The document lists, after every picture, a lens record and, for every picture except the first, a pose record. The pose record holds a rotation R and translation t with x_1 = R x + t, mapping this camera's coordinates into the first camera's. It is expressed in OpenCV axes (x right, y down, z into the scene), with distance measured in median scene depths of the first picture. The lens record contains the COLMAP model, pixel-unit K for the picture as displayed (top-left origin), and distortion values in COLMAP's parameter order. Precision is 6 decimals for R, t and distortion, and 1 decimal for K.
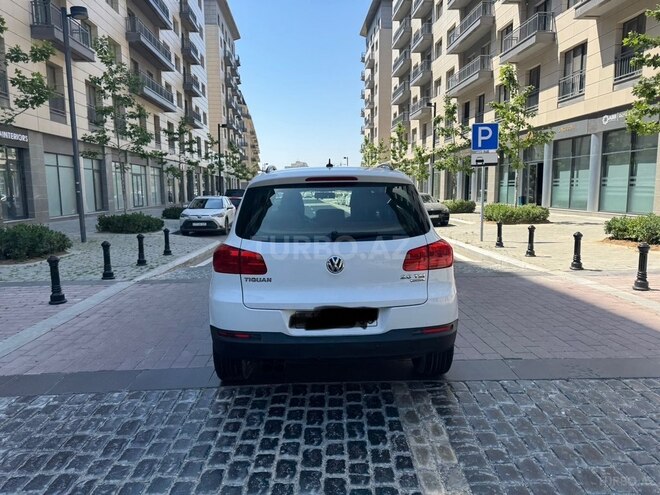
lens RADIAL K [[447.9, 0, 325.4], [0, 447.9, 248.9], [0, 0, 1]] dist [0.058083, -0.080361]
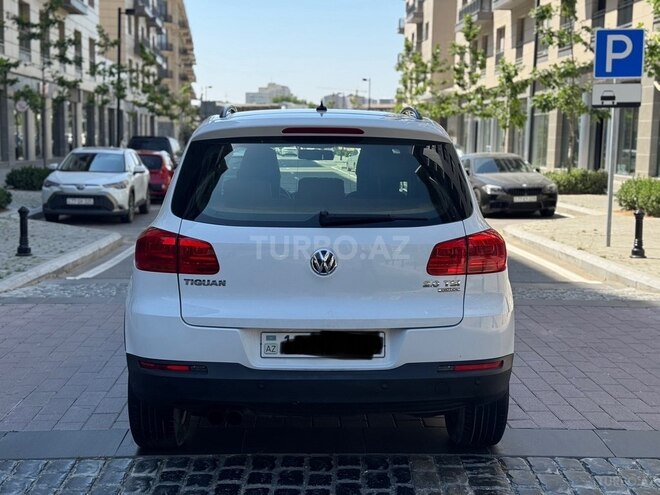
lens RADIAL K [[887.5, 0, 330.0], [0, 887.5, 247.5], [0, 0, 1]] dist [0.062294, 0.029916]
pose [[0.999583, 0.027330, 0.009348, 0.002340], [-0.027213, 0.999552, -0.012467, 0.003756], [-0.009684, 0.012208, 0.999879, -0.038093]]
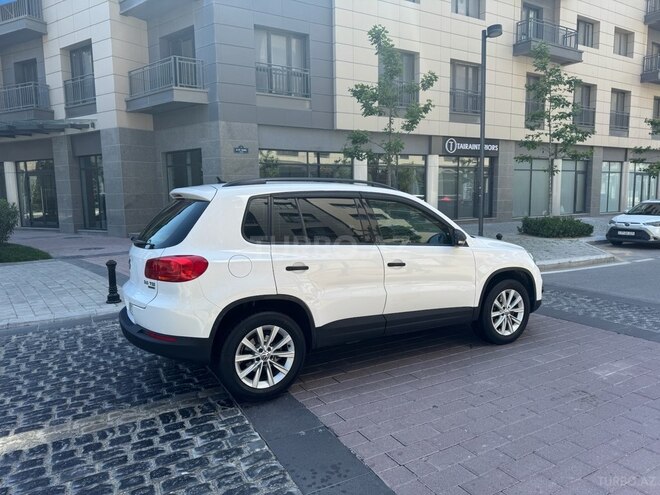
lens RADIAL K [[454.1, 0, 330.0], [0, 454.1, 247.5], [0, 0, 1]] dist [0.015061, -0.028982]
pose [[0.486366, 0.098598, -0.868174, 0.175422], [-0.104393, 0.993053, 0.054298, -0.015892], [0.867497, 0.064223, 0.493280, 0.104473]]
